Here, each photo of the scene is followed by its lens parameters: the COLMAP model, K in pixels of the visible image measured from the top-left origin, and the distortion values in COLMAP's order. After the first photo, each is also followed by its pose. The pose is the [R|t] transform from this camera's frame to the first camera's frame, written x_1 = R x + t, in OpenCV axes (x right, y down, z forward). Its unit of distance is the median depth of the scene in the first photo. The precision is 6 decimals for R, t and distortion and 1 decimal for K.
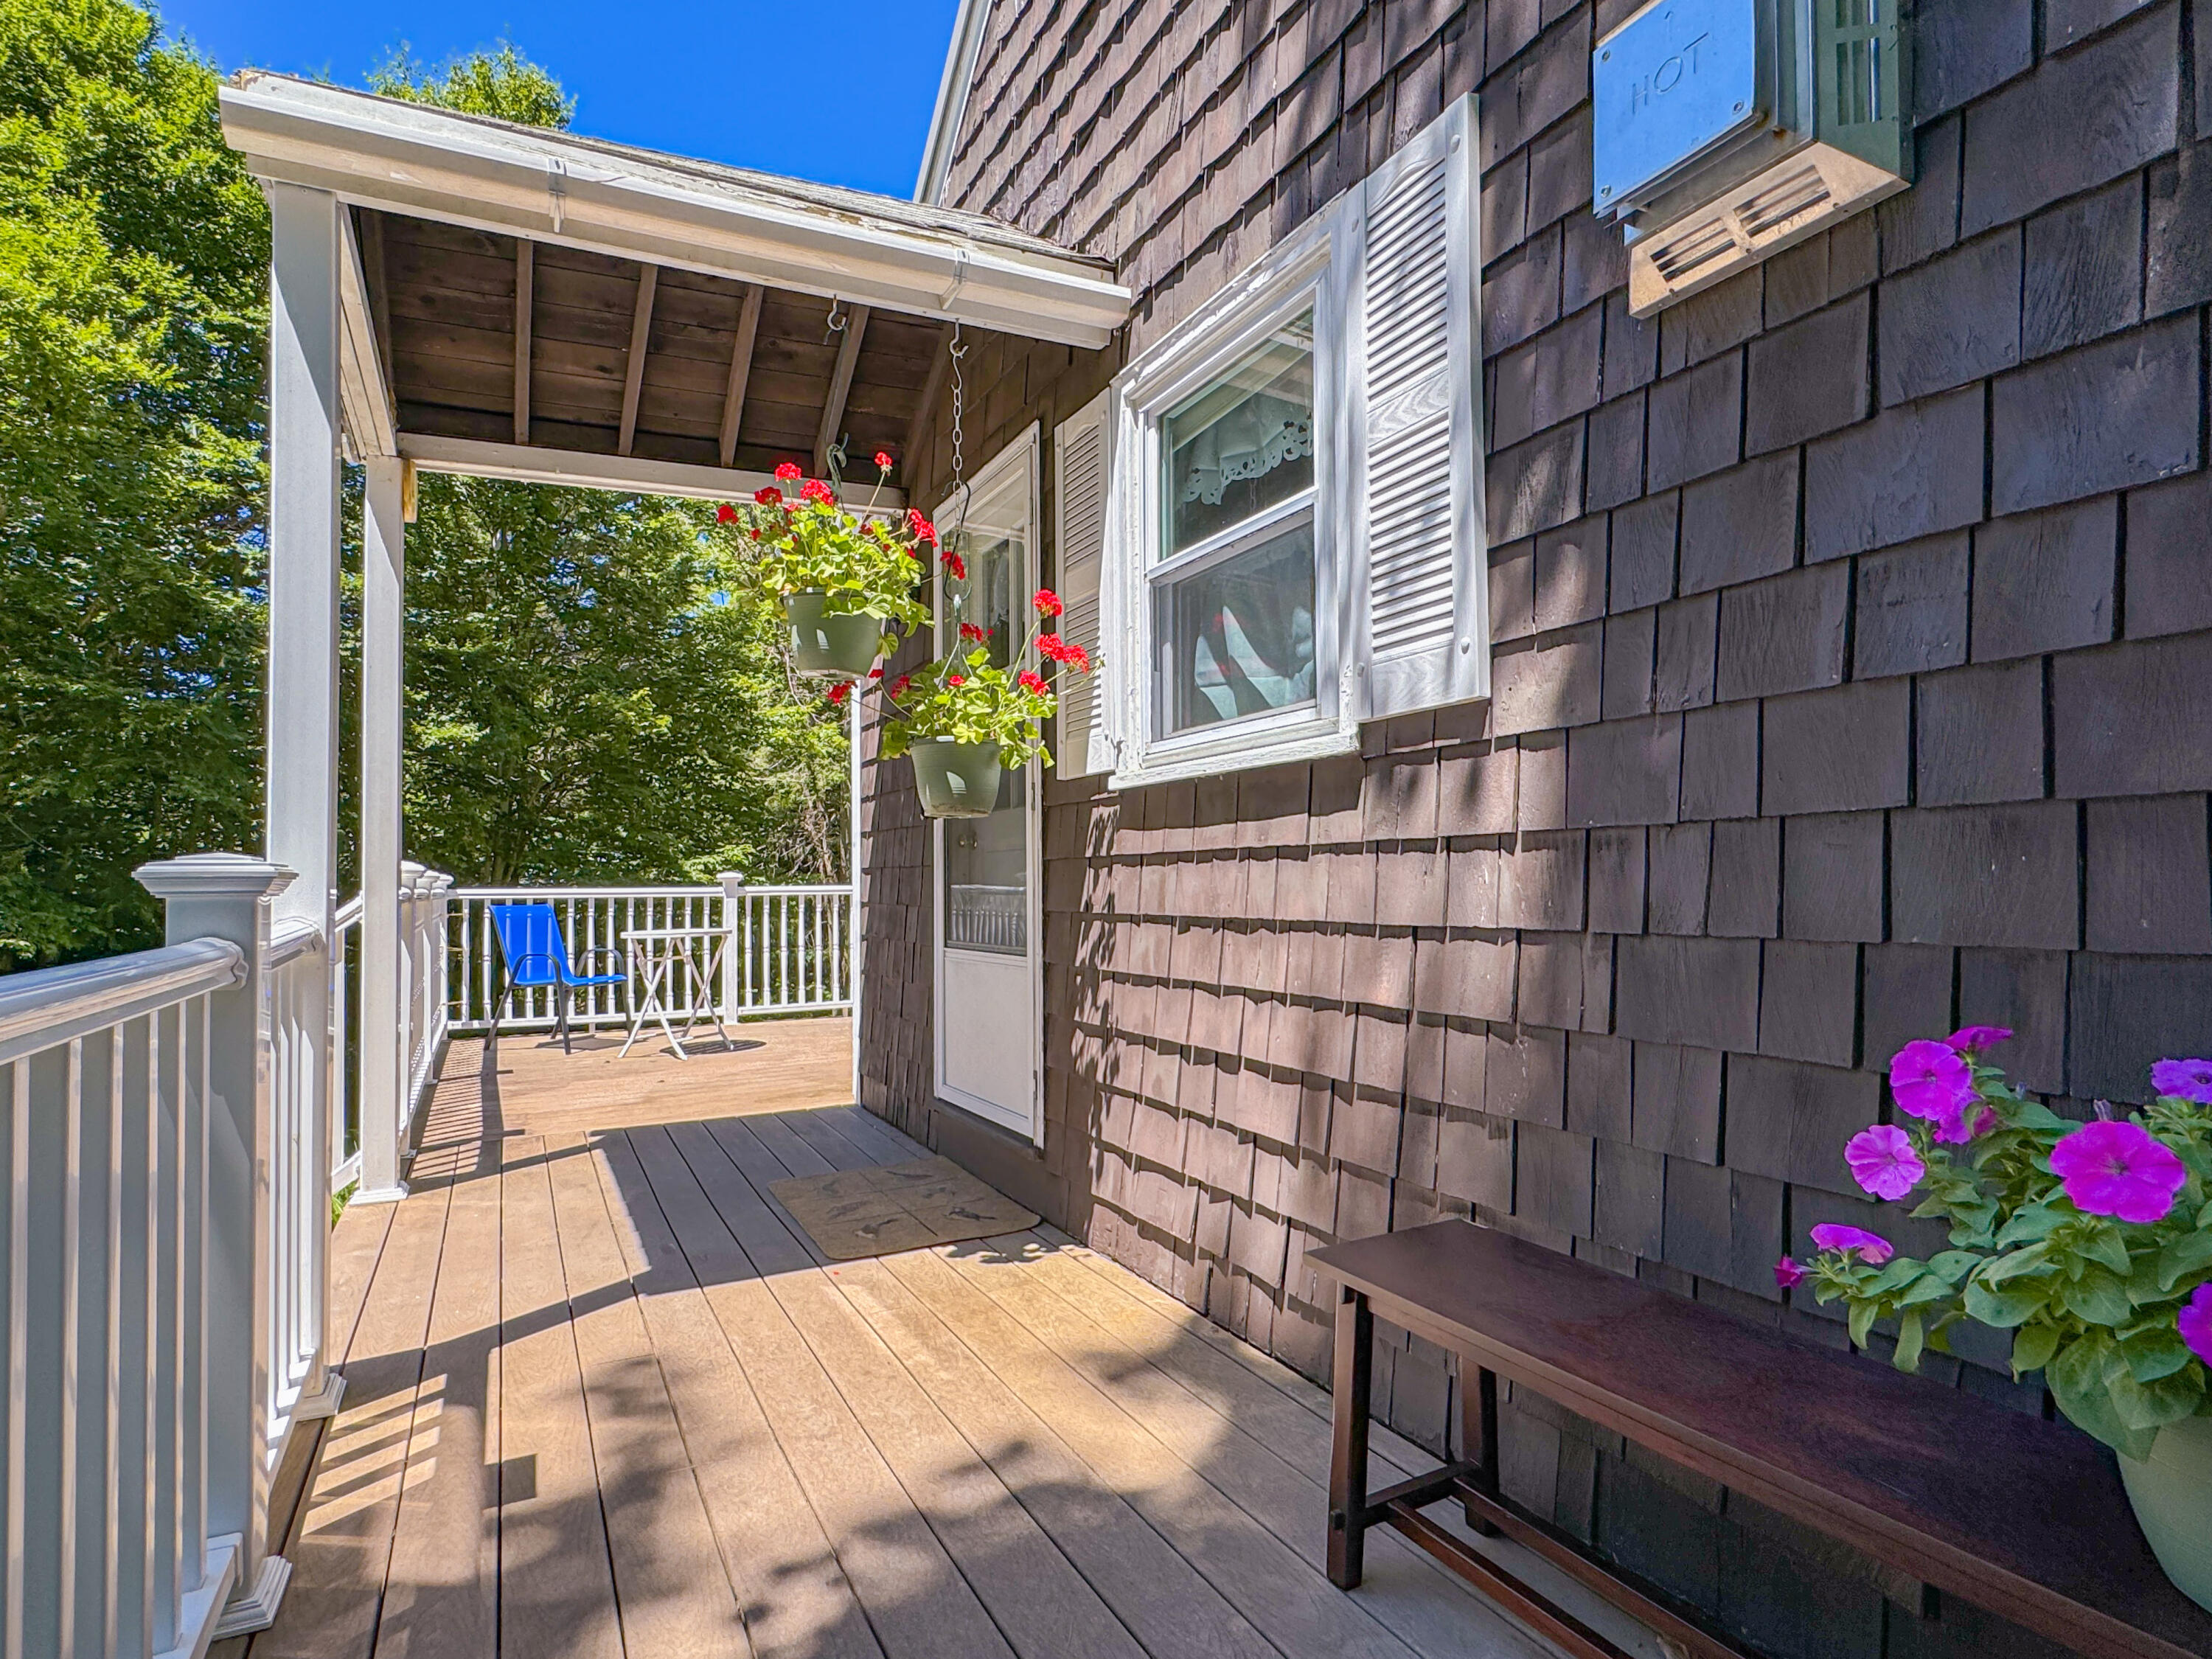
lens RADIAL K [[1173.0, 0, 1100.7], [0, 1173.0, 844.6], [0, 0, 1]] dist [-0.004347, -0.000508]
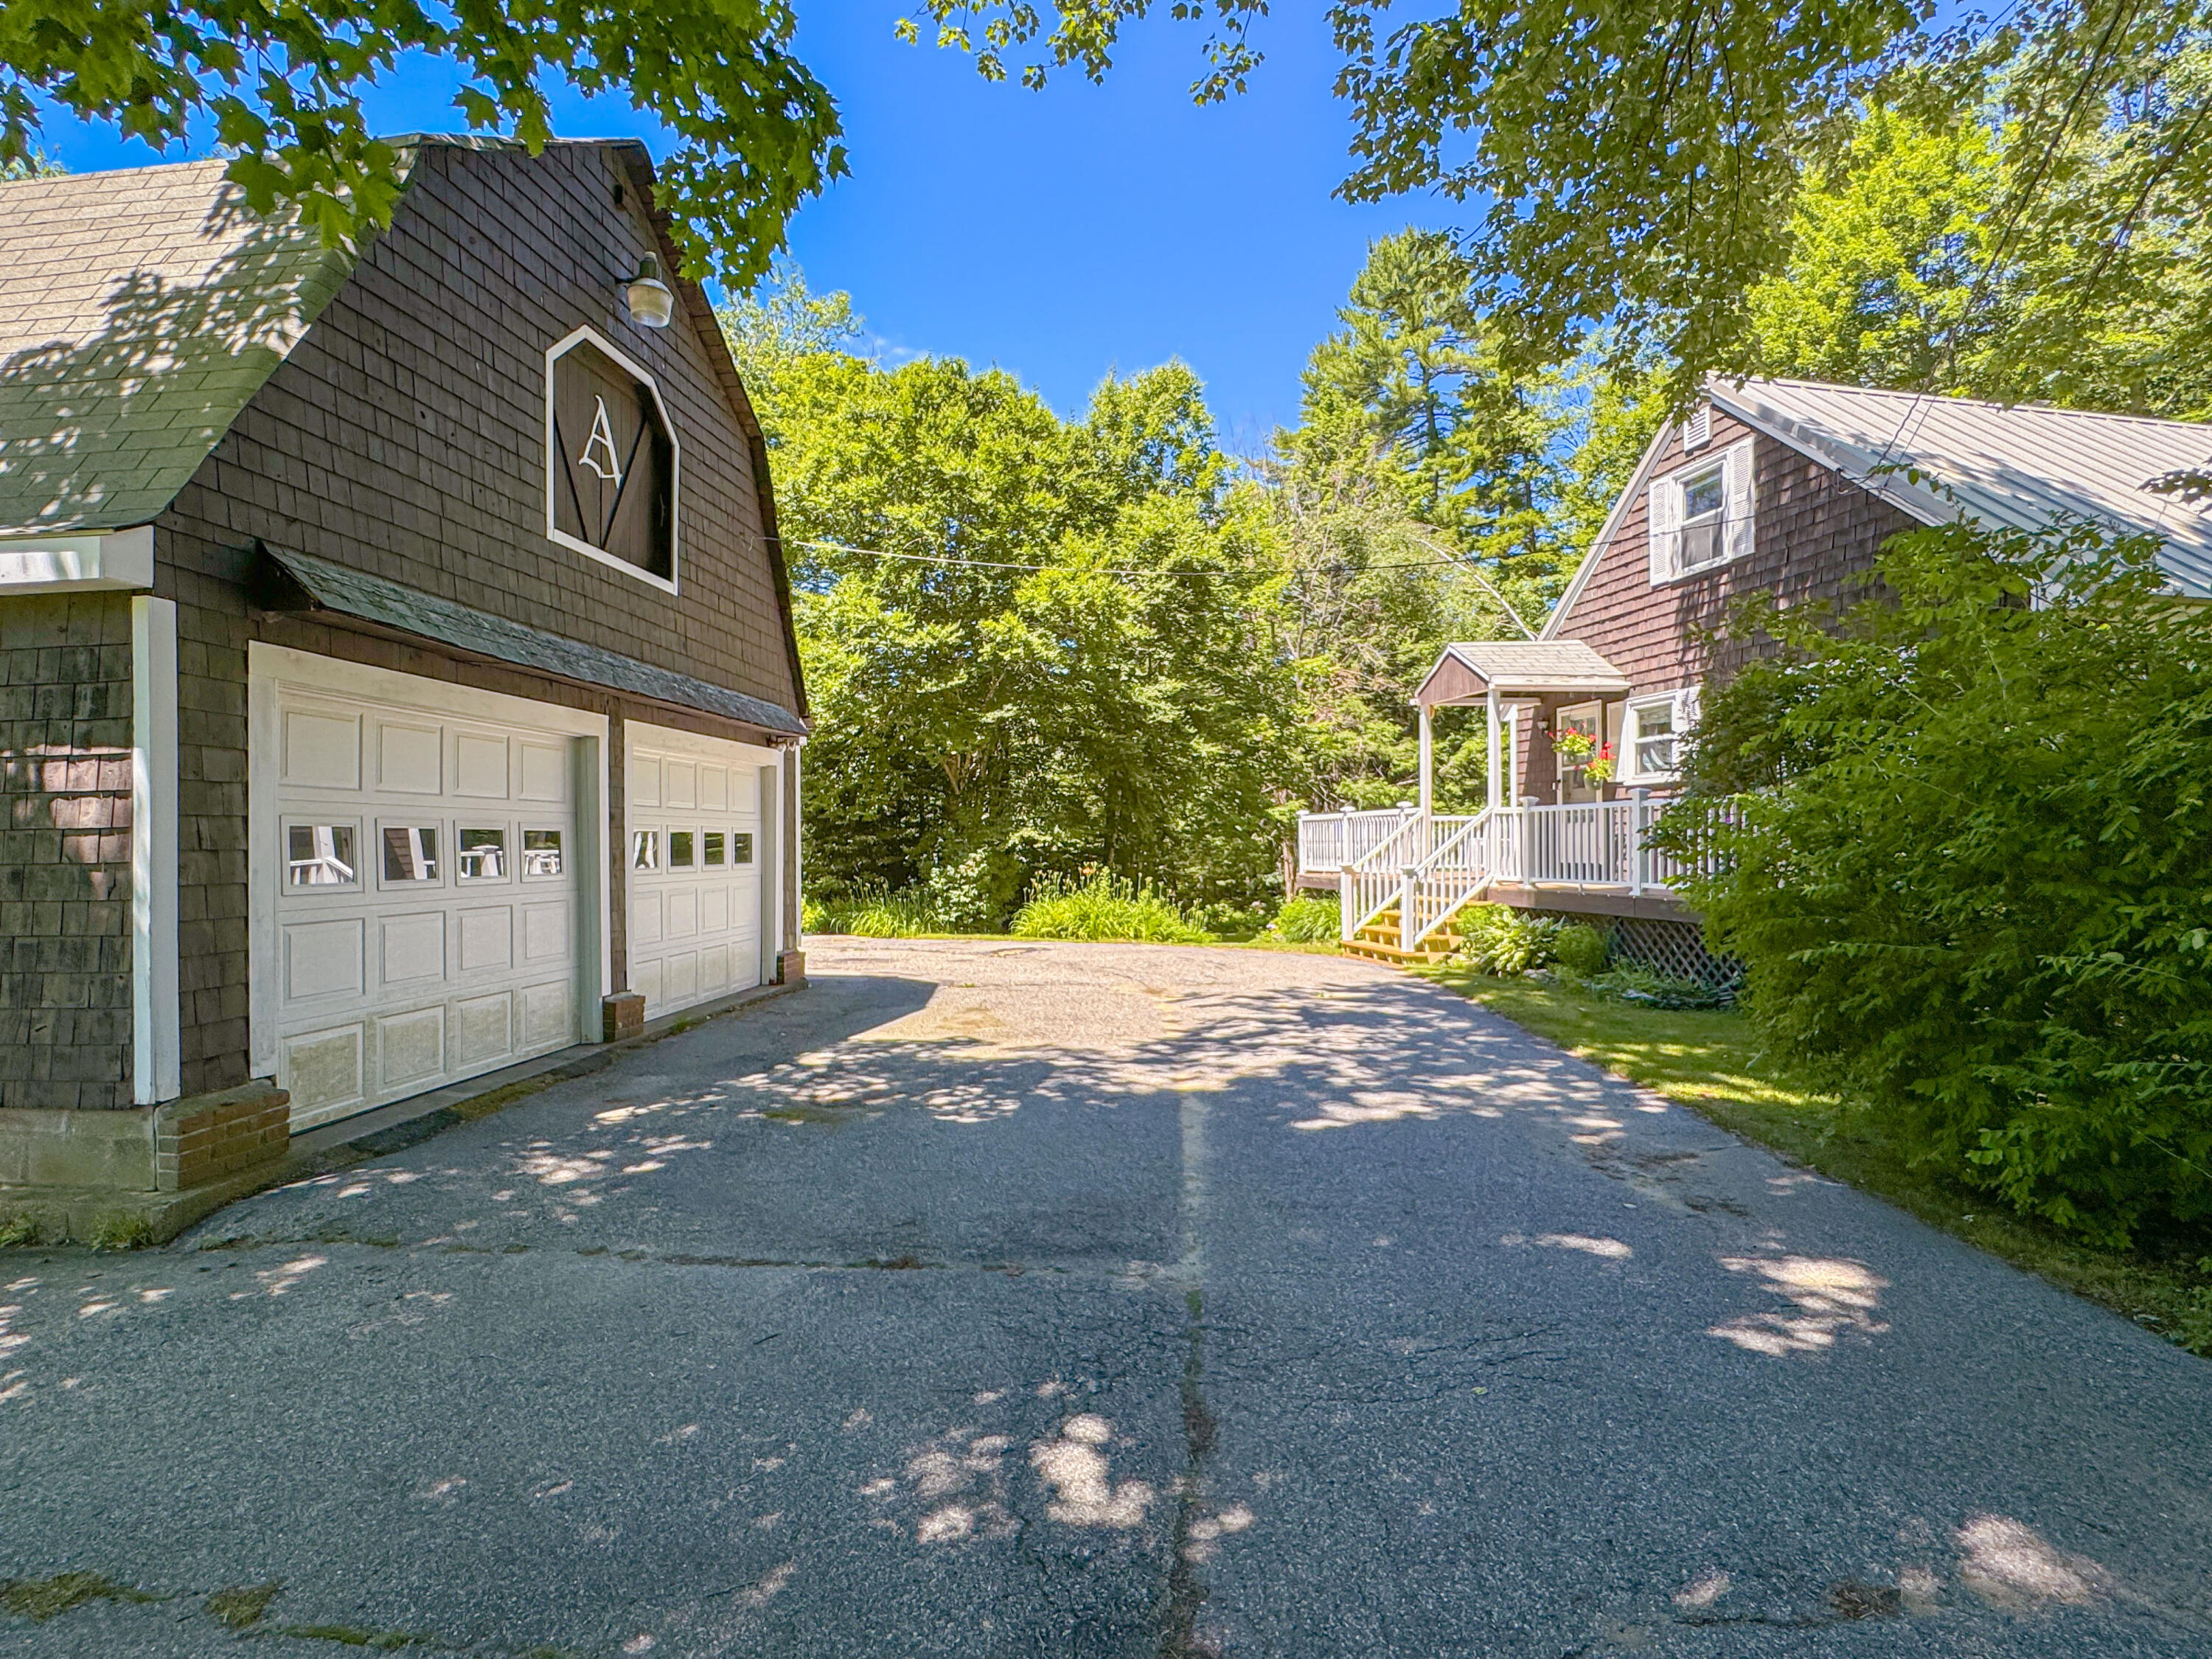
lens RADIAL K [[1114.6, 0, 1106.0], [0, 1114.6, 829.5], [0, 0, 1]] dist [0.000982, -0.000008]
pose [[0.967346, 0.002853, -0.253442, -0.642648], [0.002167, 0.999807, 0.019528, 0.033915], [0.253449, -0.019440, 0.967153, -2.878631]]
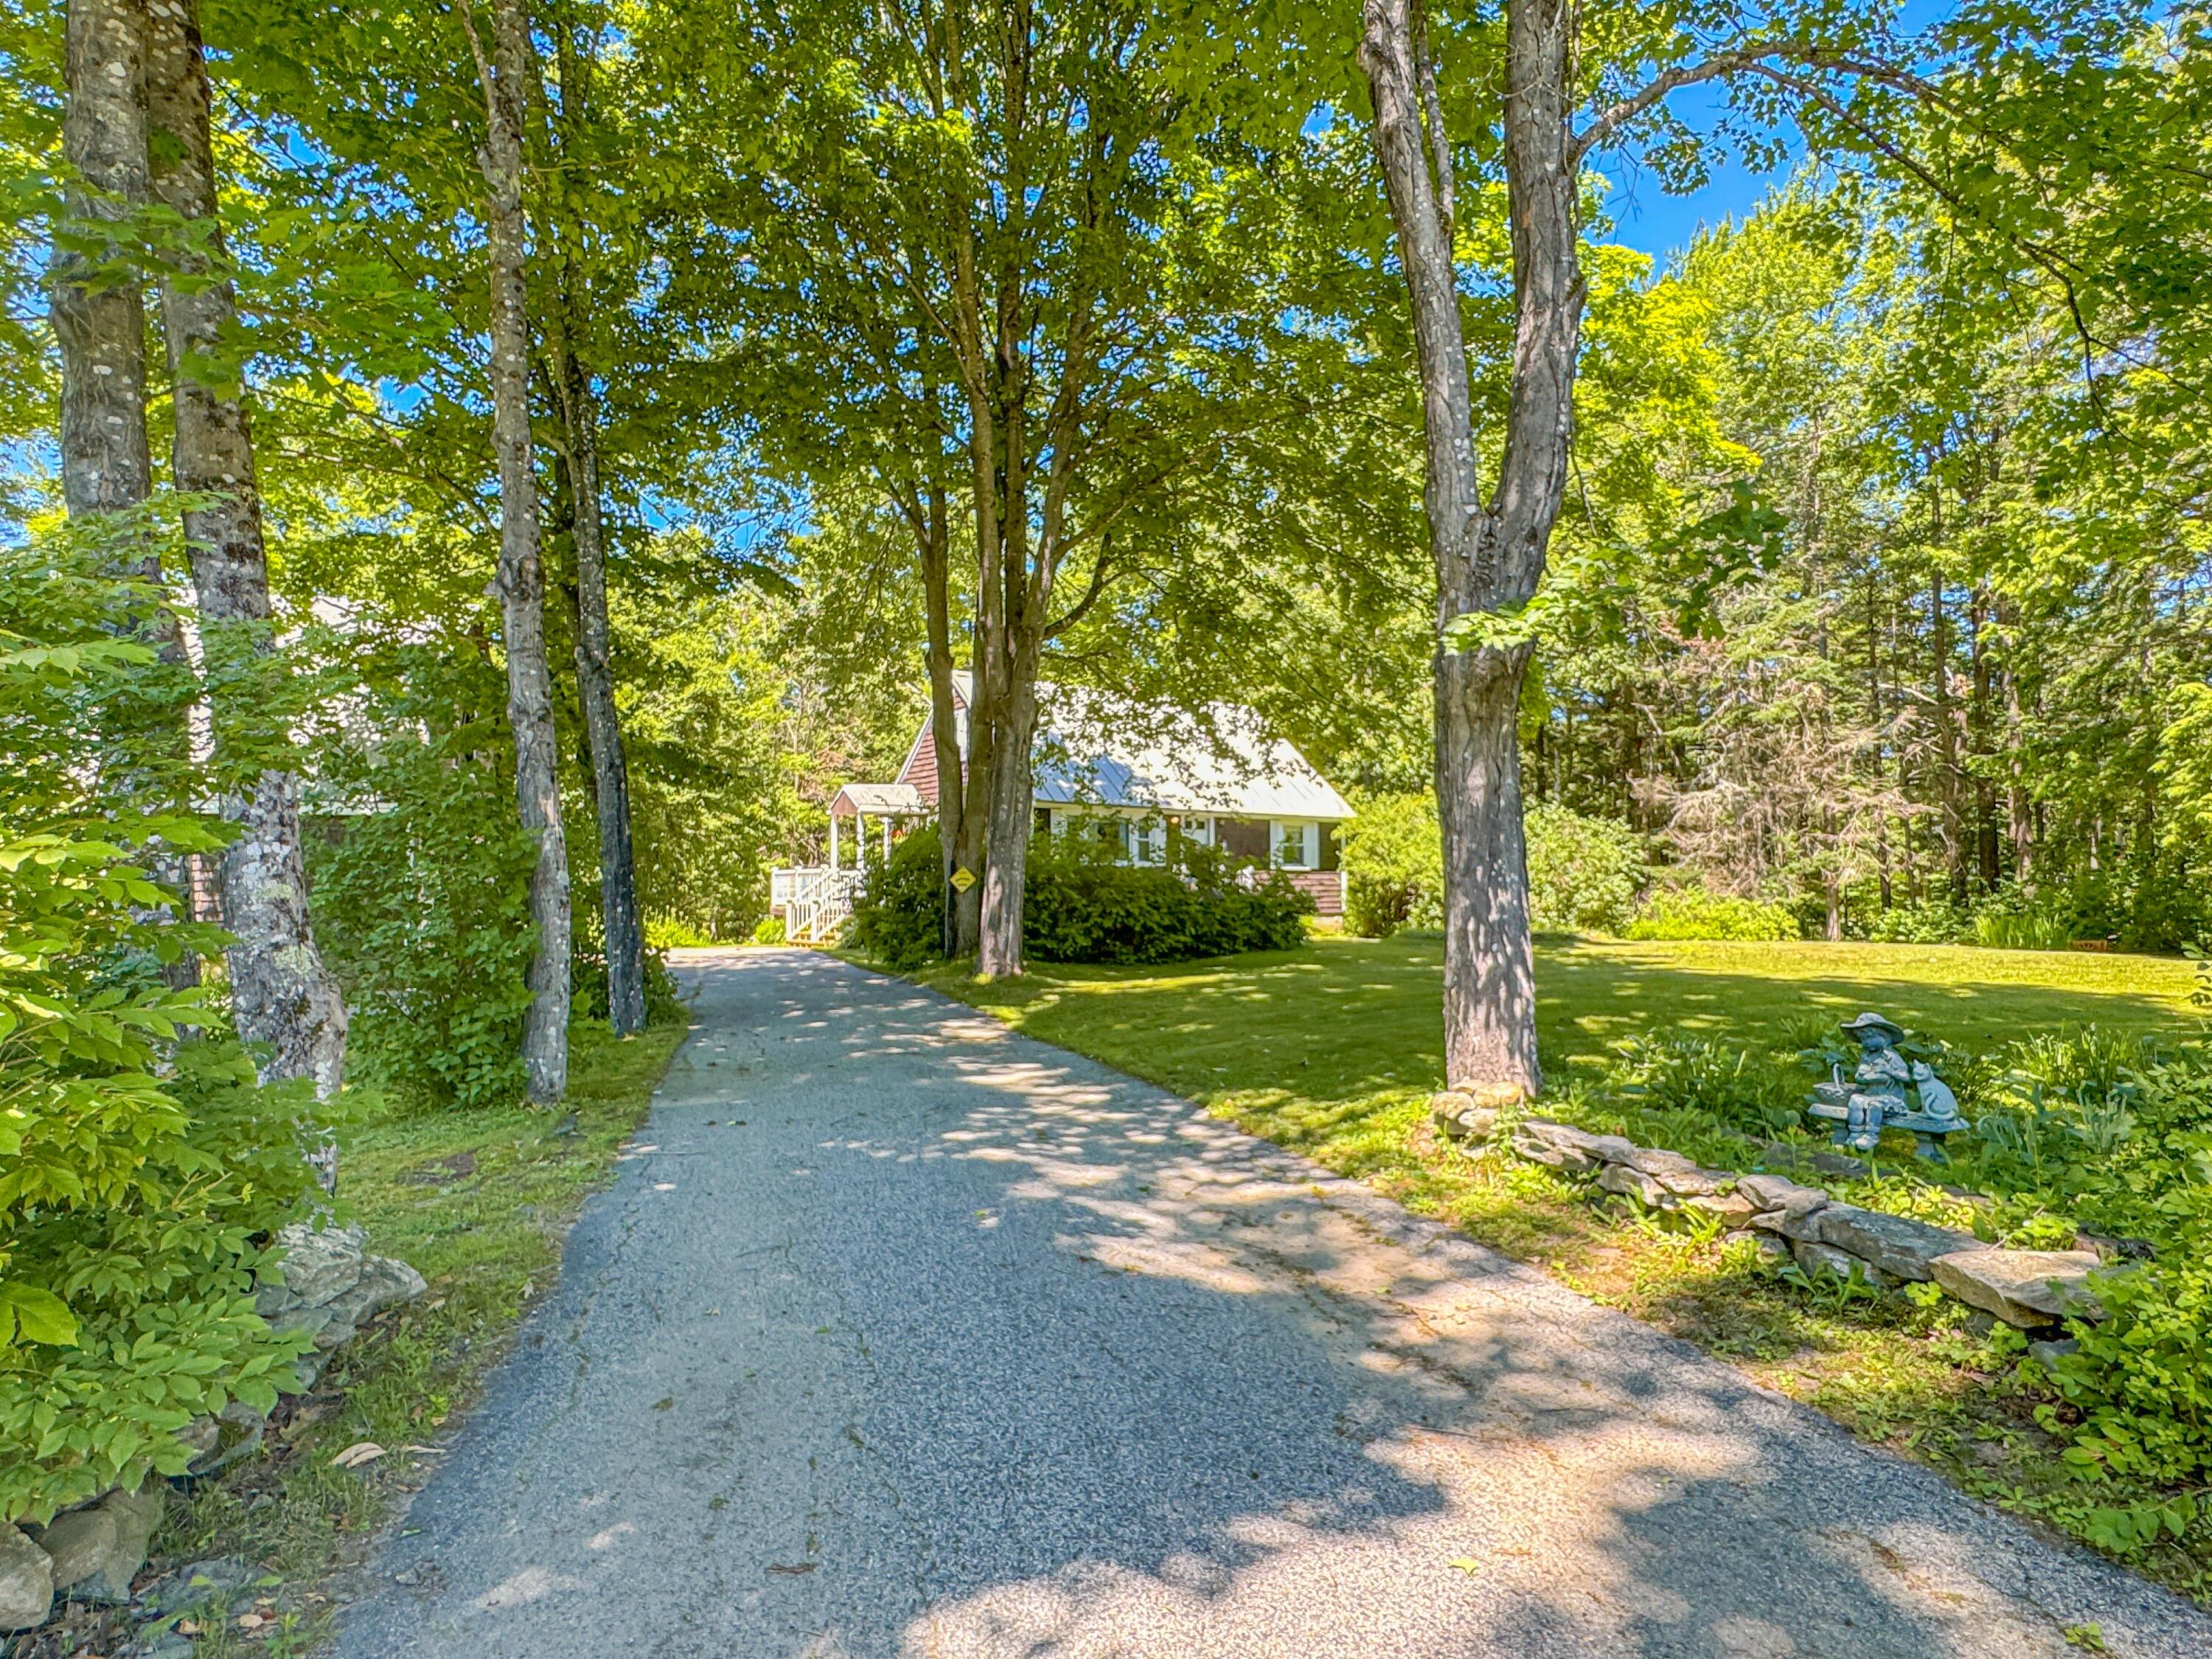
lens RADIAL K [[1210.5, 0, 1104.8], [0, 1210.5, 843.6], [0, 0, 1]] dist [-0.027395, -0.000322]
pose [[0.991142, 0.018245, 0.131547, 0.104614], [-0.016505, 0.999761, -0.014305, -0.020893], [-0.131776, 0.012007, 0.991207, -6.416691]]
